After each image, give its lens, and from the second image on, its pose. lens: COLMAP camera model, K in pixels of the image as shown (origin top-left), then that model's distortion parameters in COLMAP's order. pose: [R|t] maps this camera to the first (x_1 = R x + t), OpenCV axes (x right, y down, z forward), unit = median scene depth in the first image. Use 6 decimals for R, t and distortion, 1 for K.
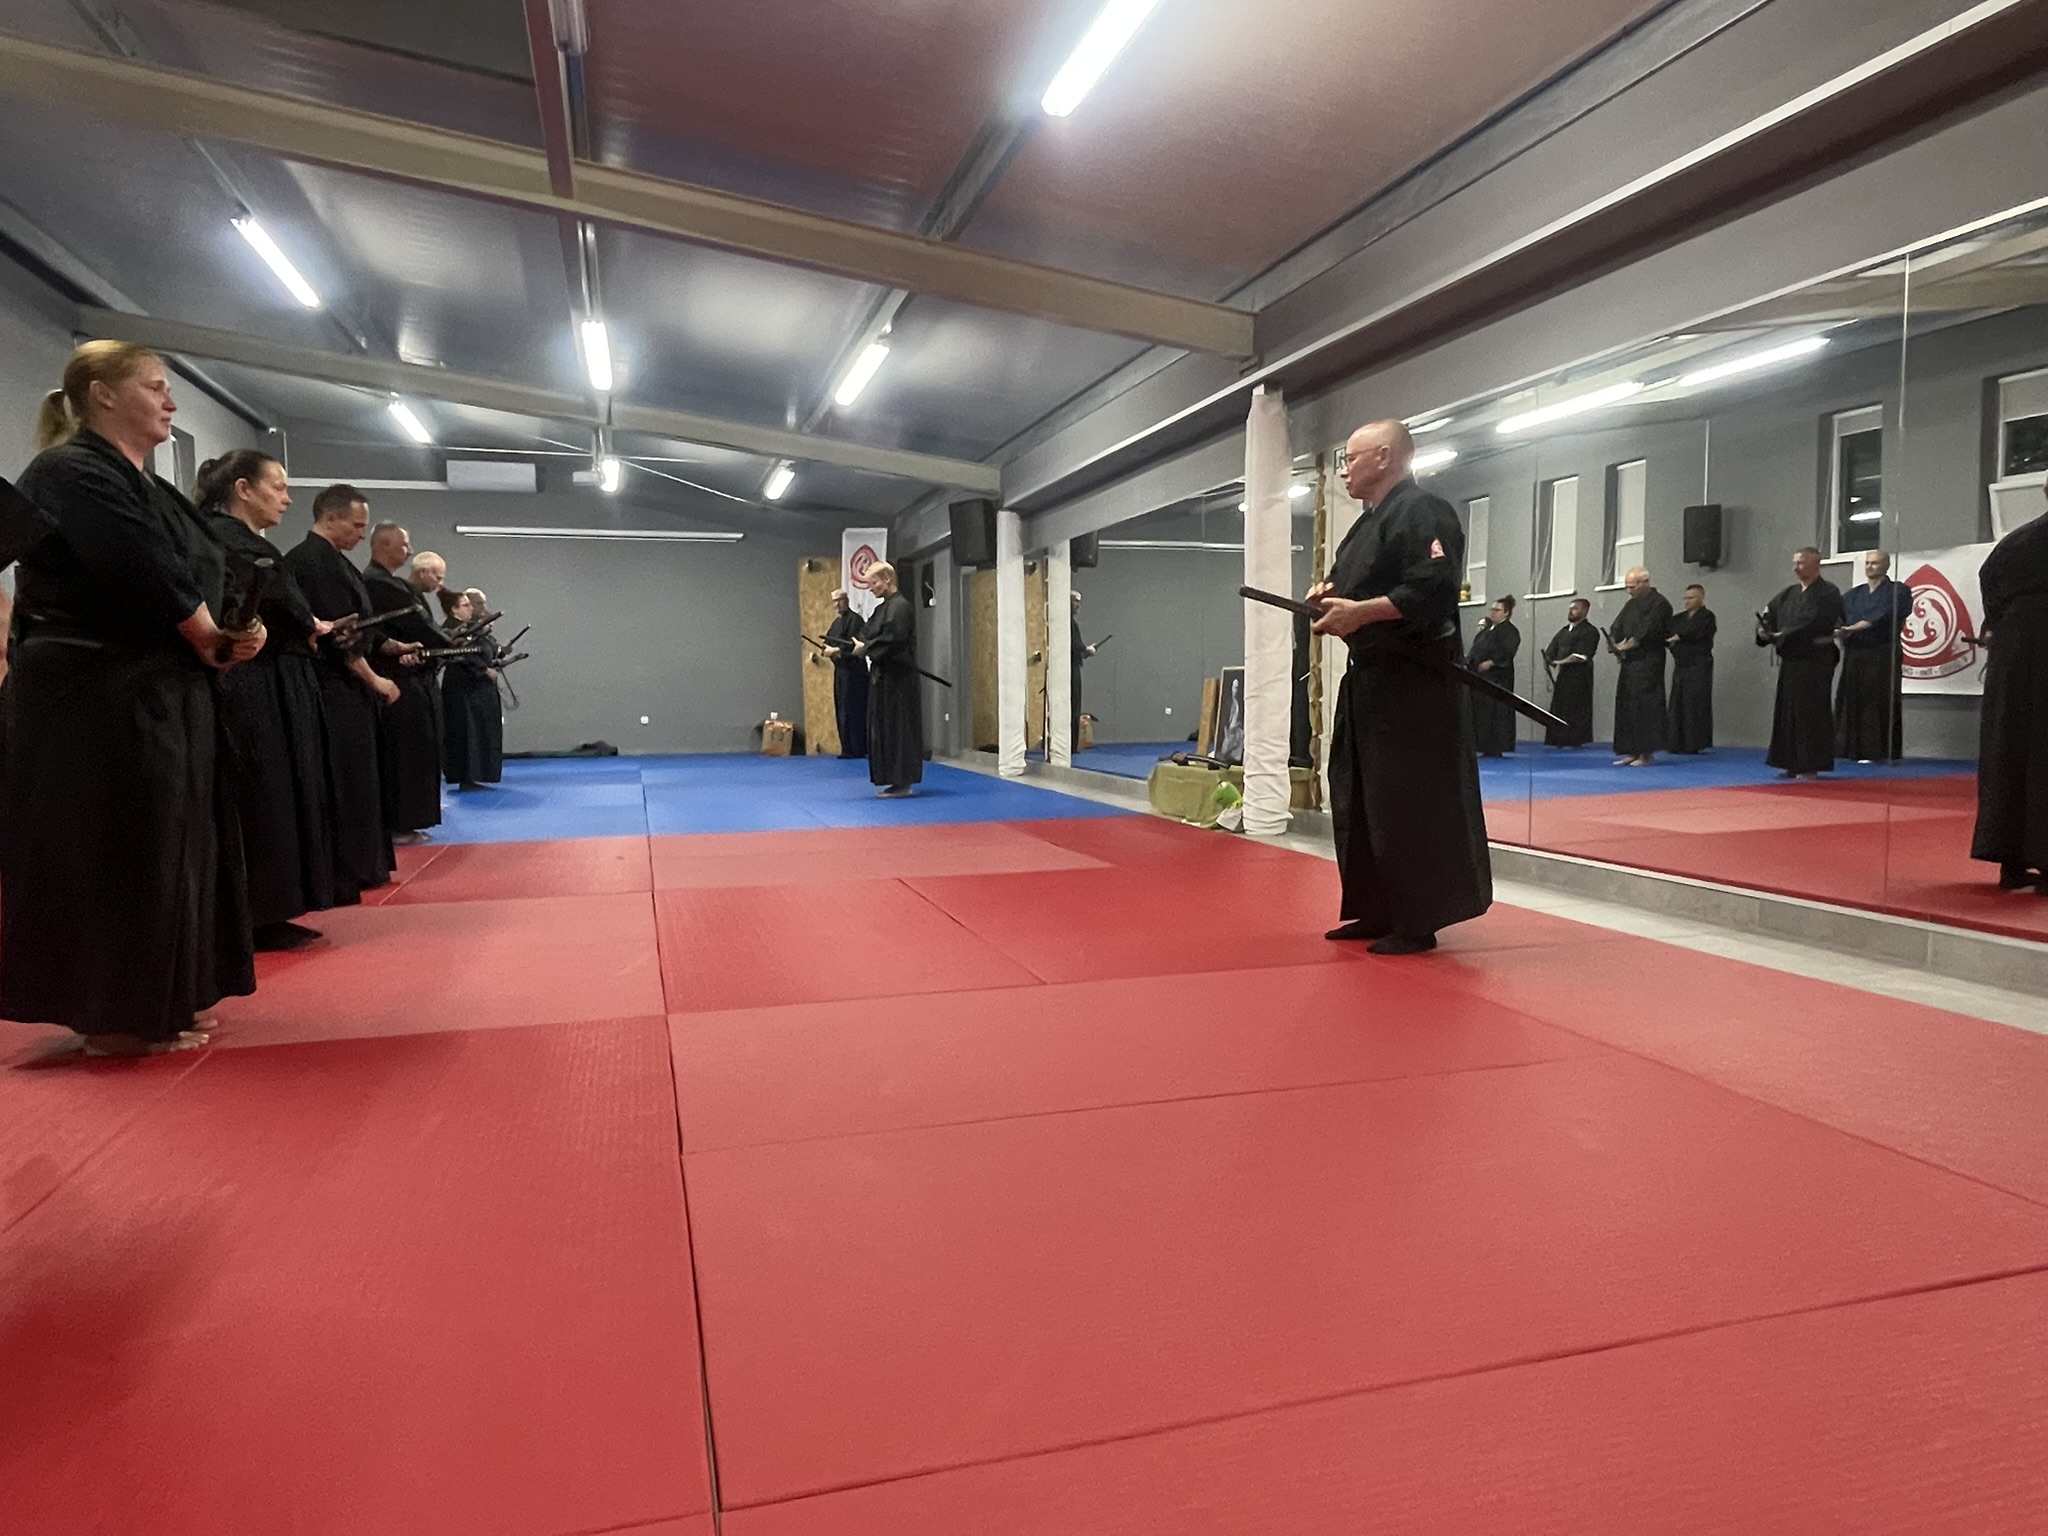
lens RADIAL K [[1261.3, 0, 987.2], [0, 1261.3, 771.3], [0, 0, 1]] dist [-0.017686, 0.002315]
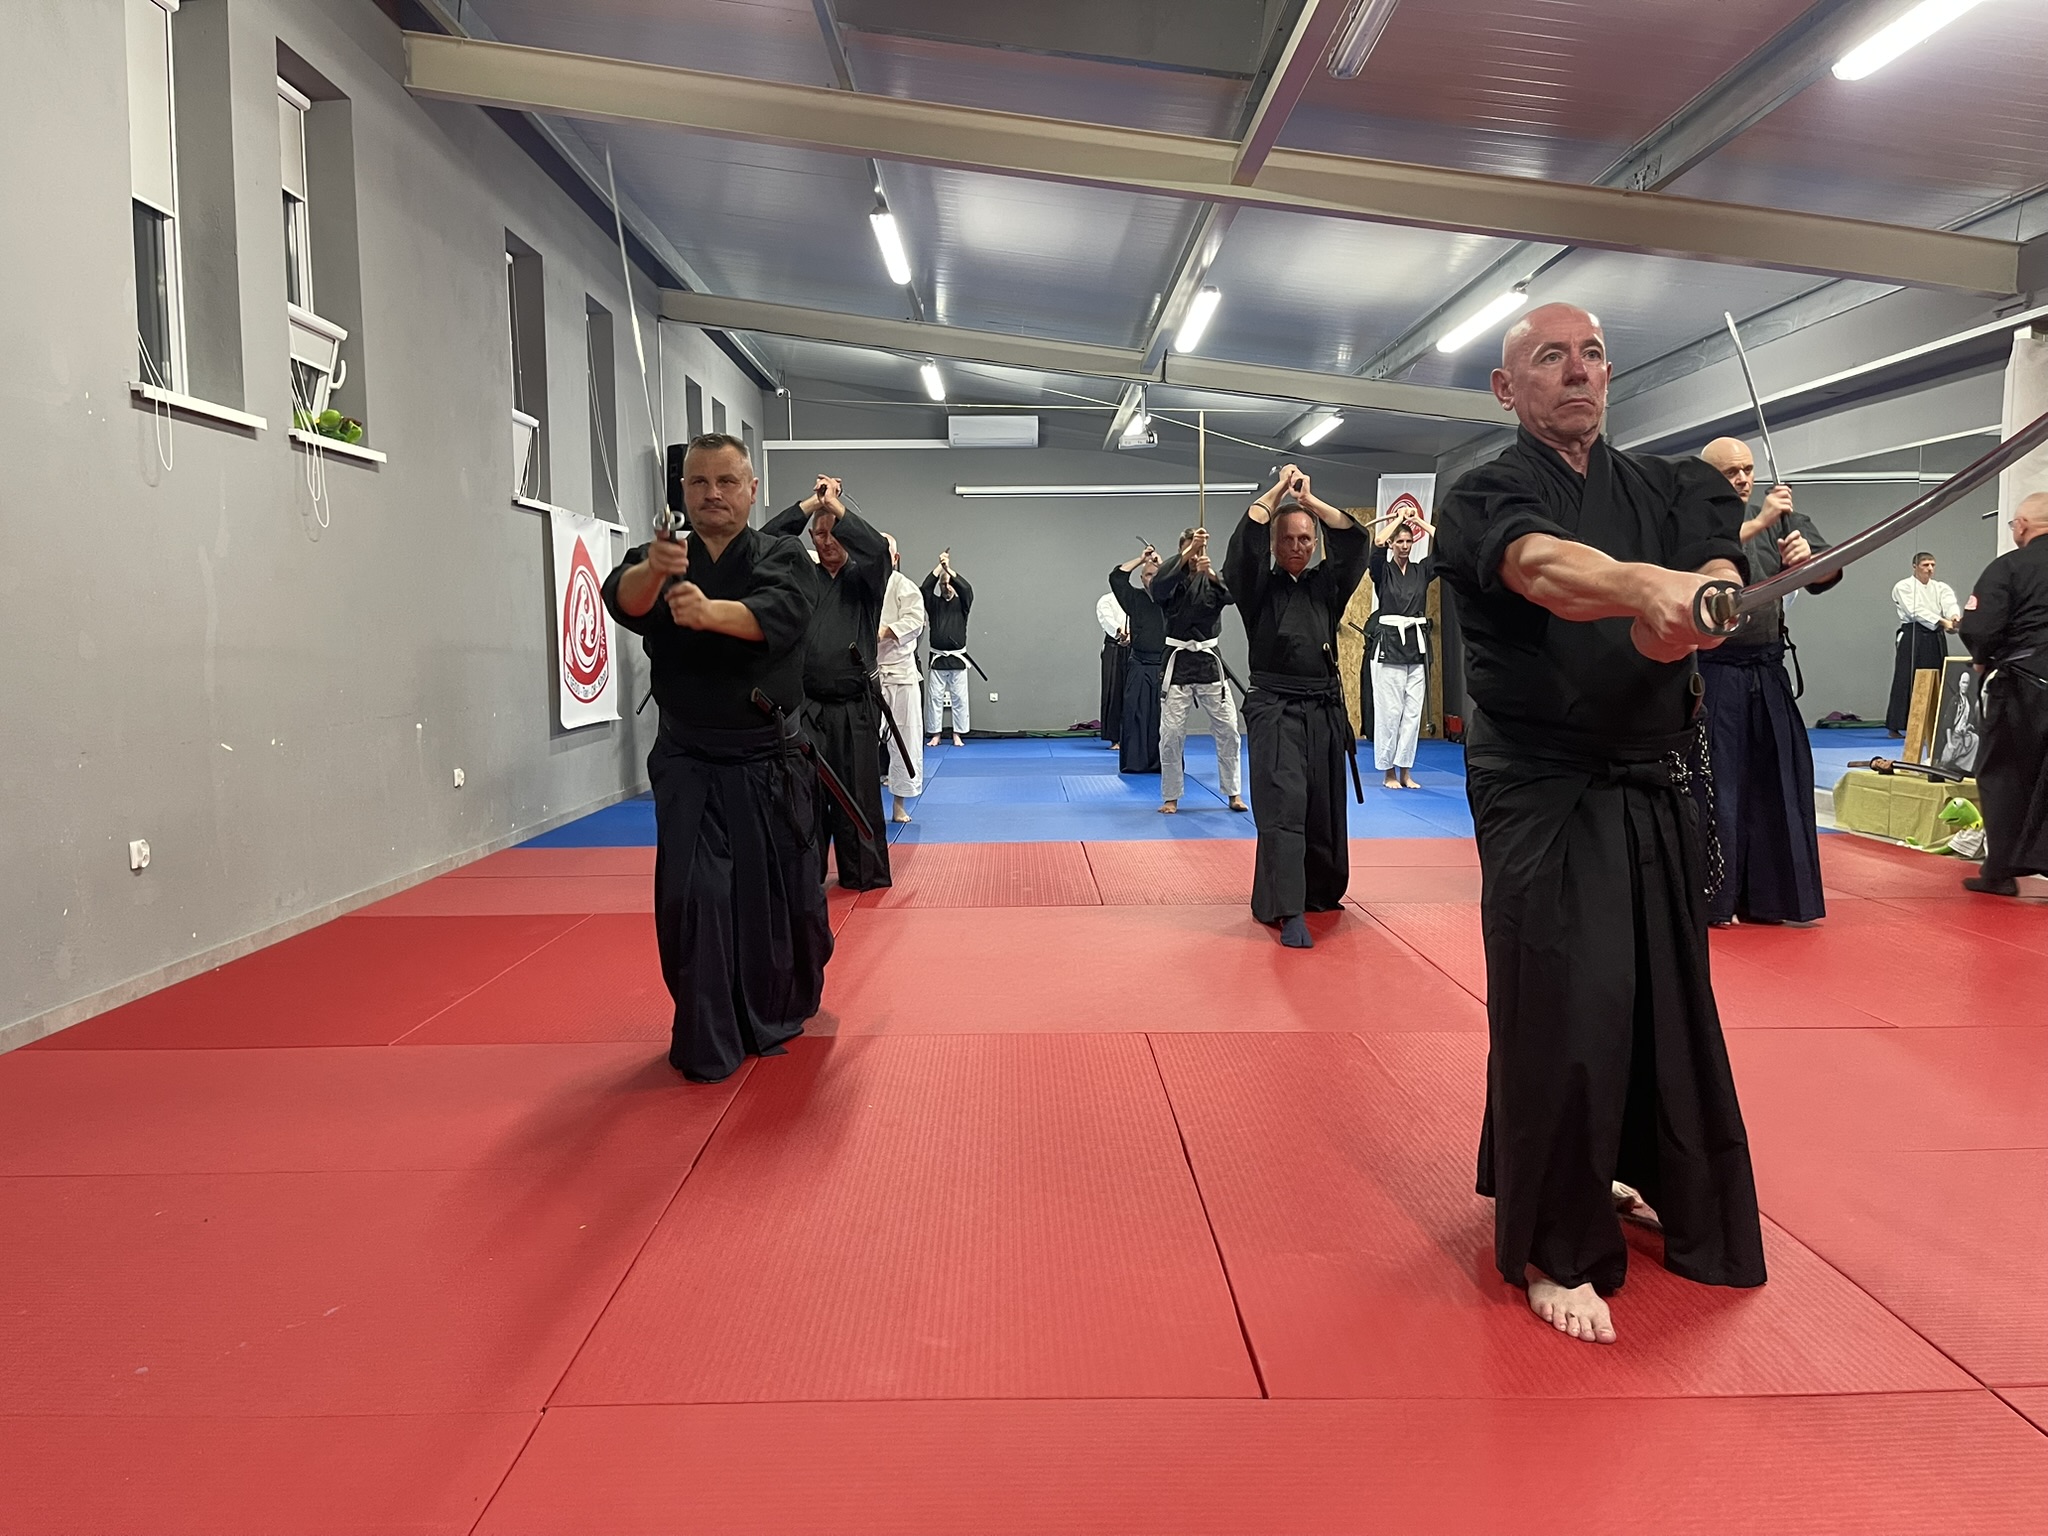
lens RADIAL K [[1546.5, 0, 1011.9], [0, 1546.5, 766.1], [0, 0, 1]] dist [0.042690, -0.060253]
pose [[0.964517, 0.021292, -0.263159, -0.136603], [-0.017022, 0.999684, 0.018492, -0.019940], [0.263470, -0.013356, 0.964575, -0.158117]]
